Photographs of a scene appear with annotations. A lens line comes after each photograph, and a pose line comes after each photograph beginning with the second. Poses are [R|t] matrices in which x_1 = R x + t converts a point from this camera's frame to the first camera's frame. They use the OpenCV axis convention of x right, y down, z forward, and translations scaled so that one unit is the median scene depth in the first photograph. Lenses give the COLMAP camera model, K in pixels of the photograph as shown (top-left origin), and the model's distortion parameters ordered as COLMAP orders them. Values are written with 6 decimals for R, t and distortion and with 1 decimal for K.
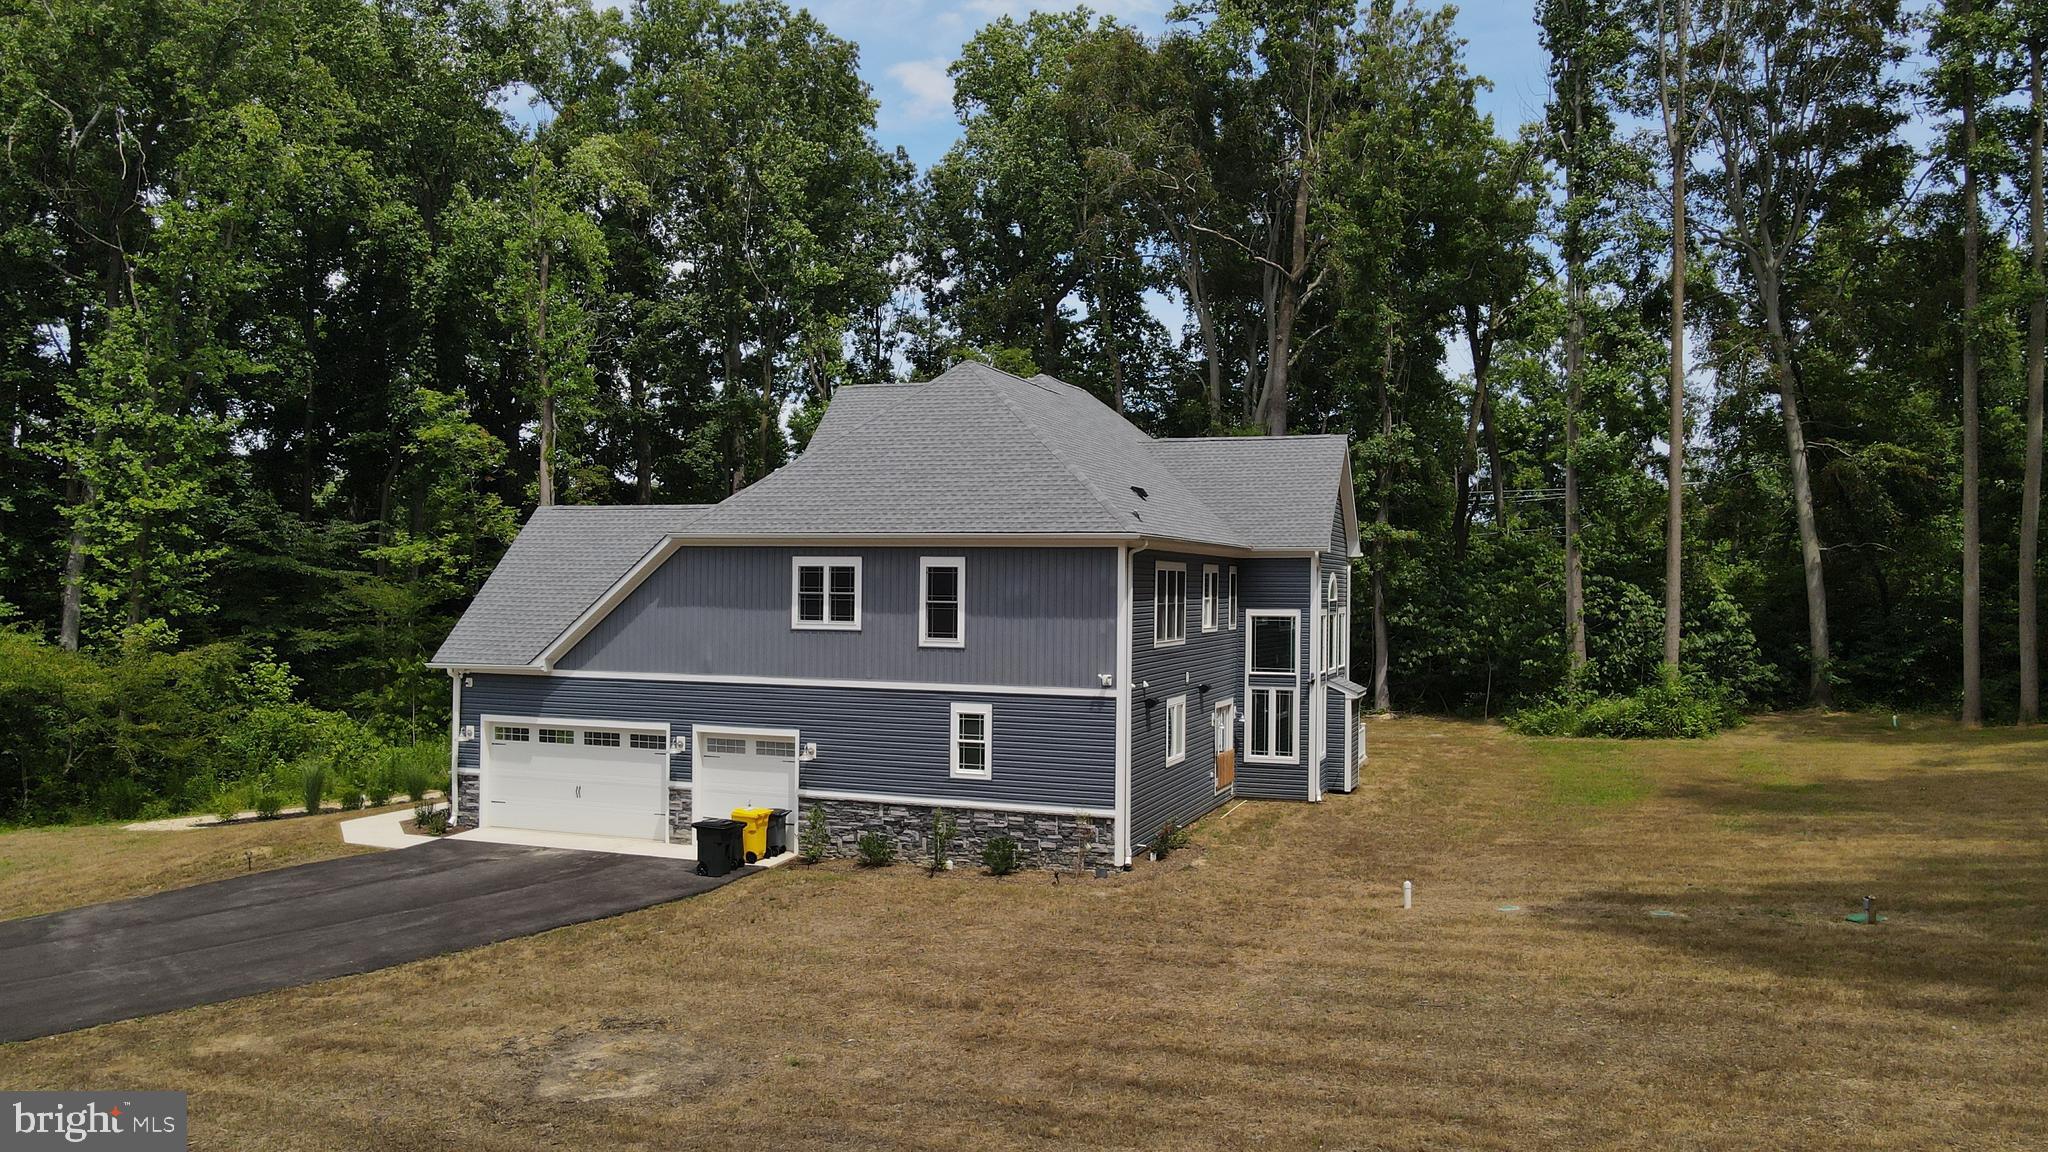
lens RADIAL K [[1507.7, 0, 1024.0], [0, 1507.7, 576.0], [0, 0, 1]] dist [-0.000667, 0.036436]
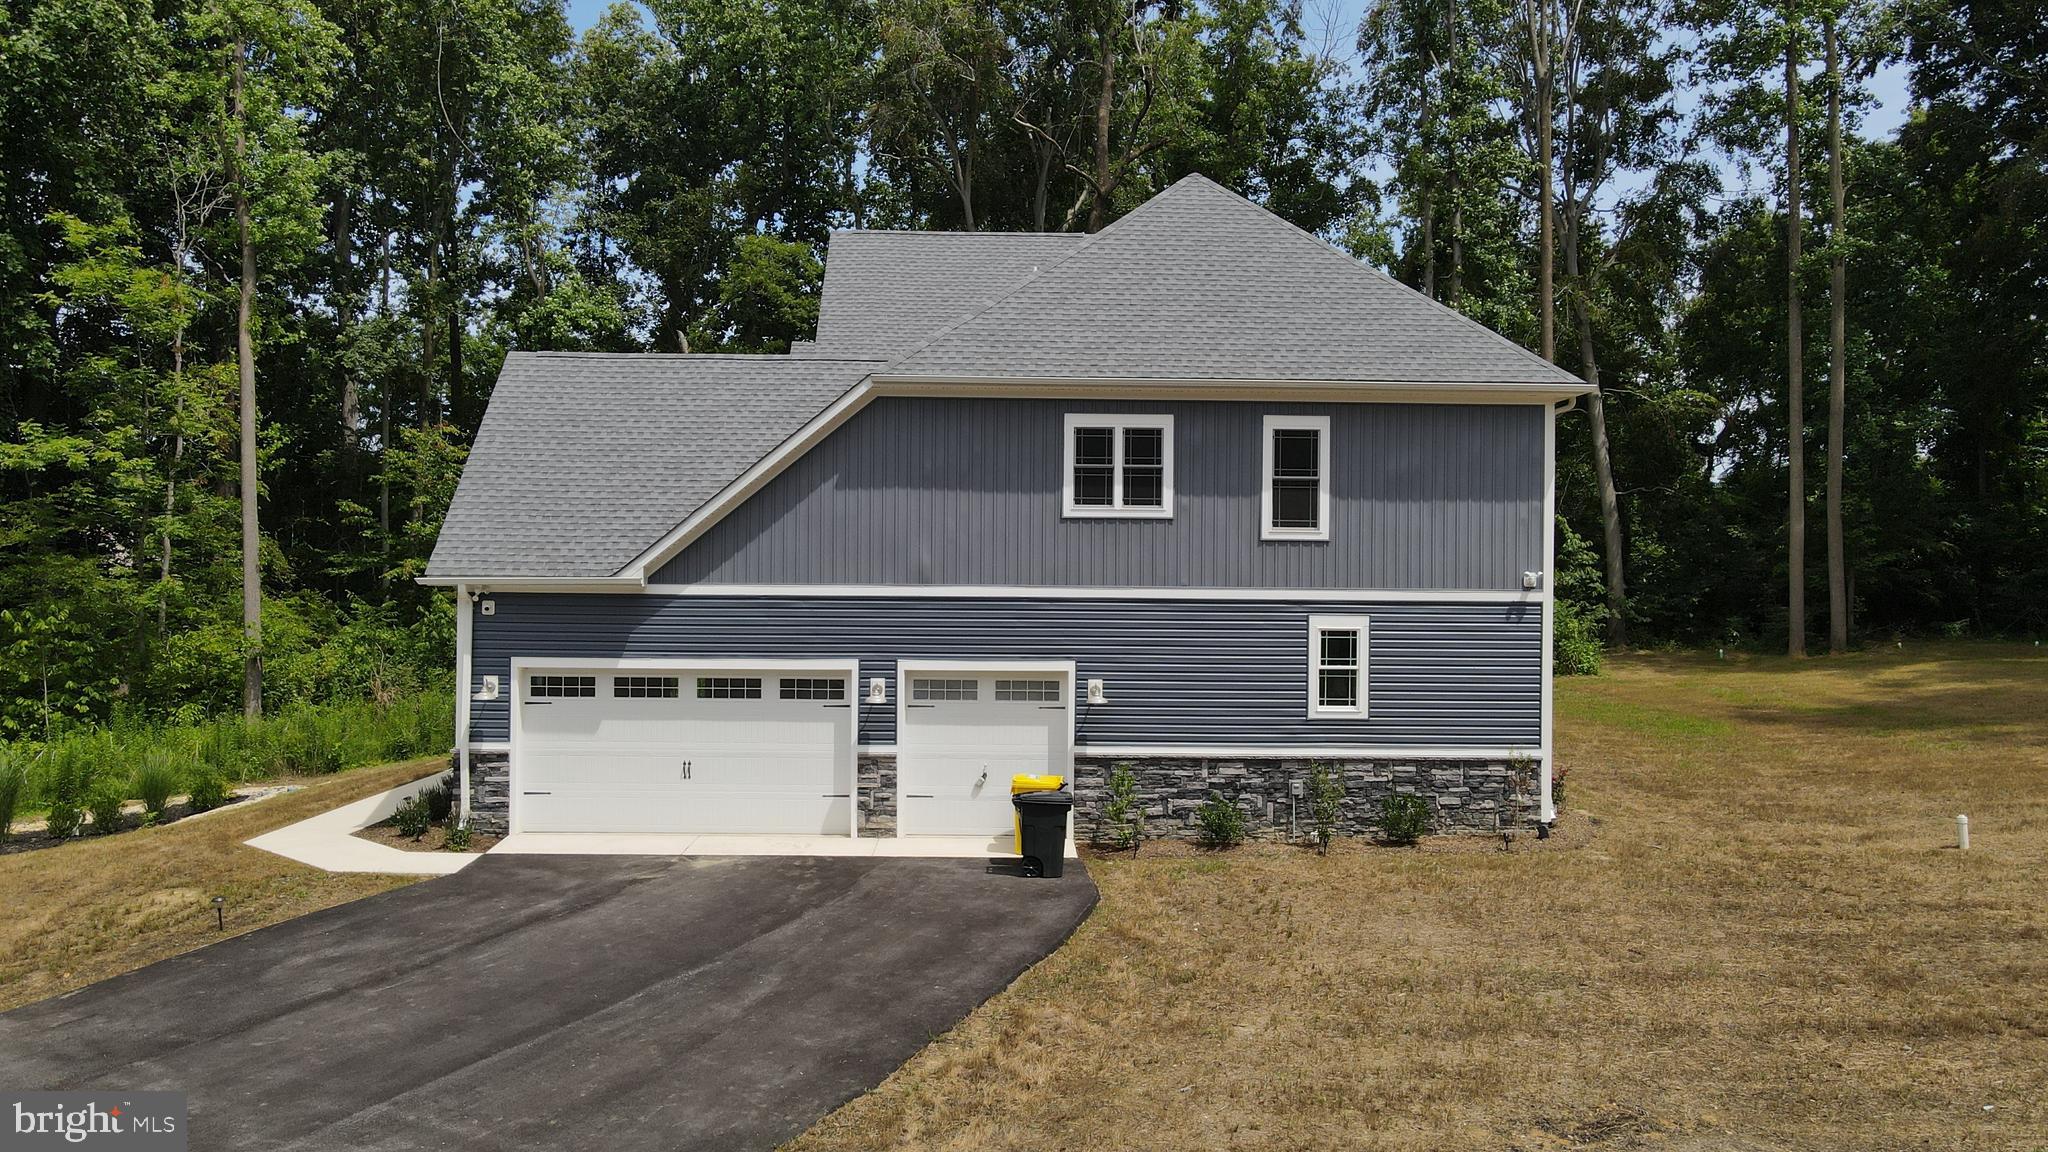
lens RADIAL K [[1507.7, 0, 1024.0], [0, 1507.7, 576.0], [0, 0, 1]] dist [-0.000667, 0.036436]
pose [[0.928723, -0.002394, 0.370767, -0.430264], [-0.000834, 0.999963, 0.008544, 0.056371], [-0.370774, -0.008244, 0.928687, 0.358532]]
